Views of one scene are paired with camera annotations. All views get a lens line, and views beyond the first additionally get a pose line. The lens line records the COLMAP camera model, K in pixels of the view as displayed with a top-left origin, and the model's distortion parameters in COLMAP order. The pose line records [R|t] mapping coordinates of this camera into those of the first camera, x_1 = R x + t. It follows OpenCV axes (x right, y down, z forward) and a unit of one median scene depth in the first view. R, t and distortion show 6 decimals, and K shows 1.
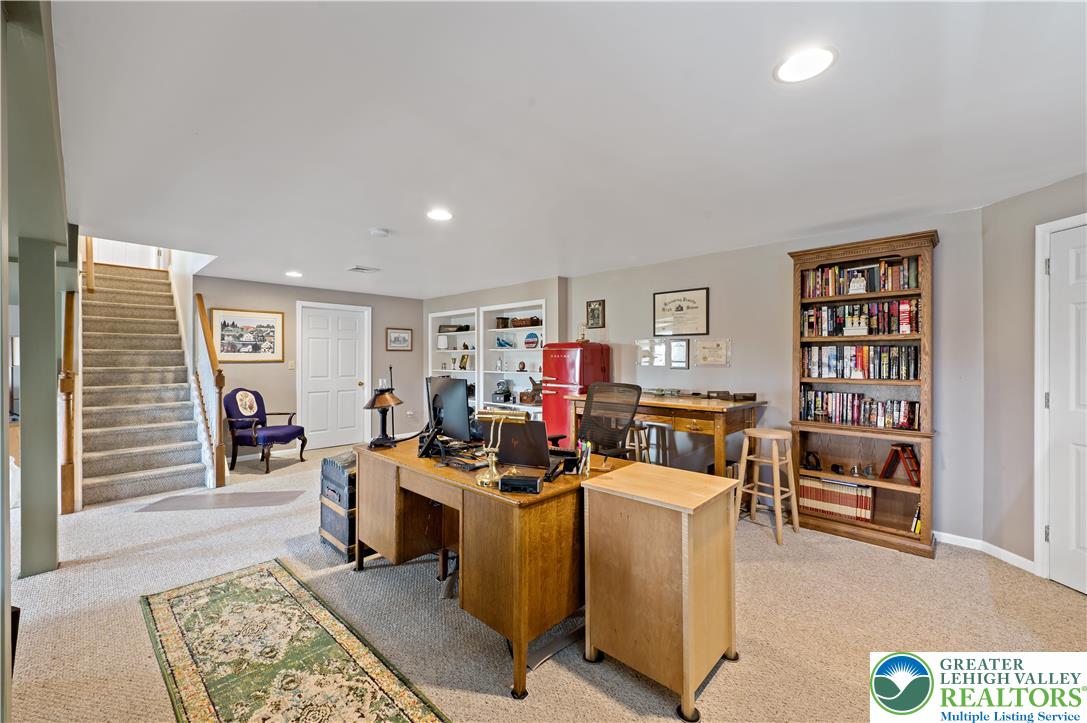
lens RADIAL K [[434.3, 0, 545.2], [0, 434.3, 358.7], [0, 0, 1]] dist [0.001052, 0.000229]
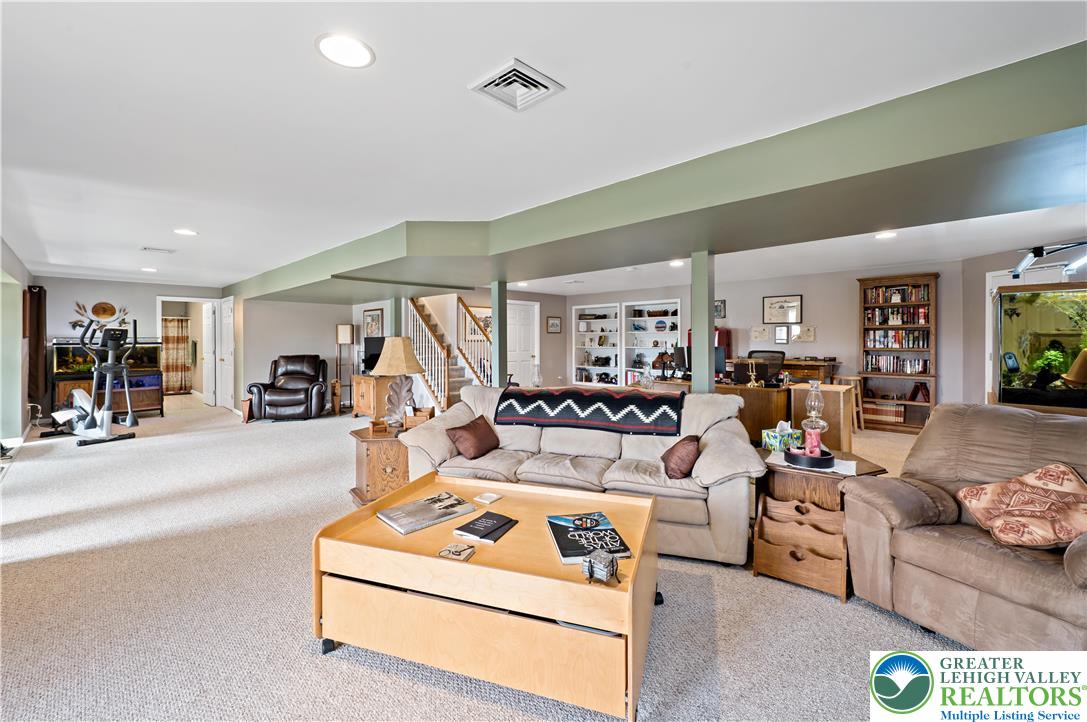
lens RADIAL K [[434.3, 0, 549.0], [0, 434.3, 340.7], [0, 0, 1]] dist [0.001052, 0.000229]
pose [[0.999804, -0.002197, -0.019659, -0.709247], [0.002248, 0.999994, 0.002552, 0.006494], [0.019653, -0.002596, 0.999803, -0.864548]]
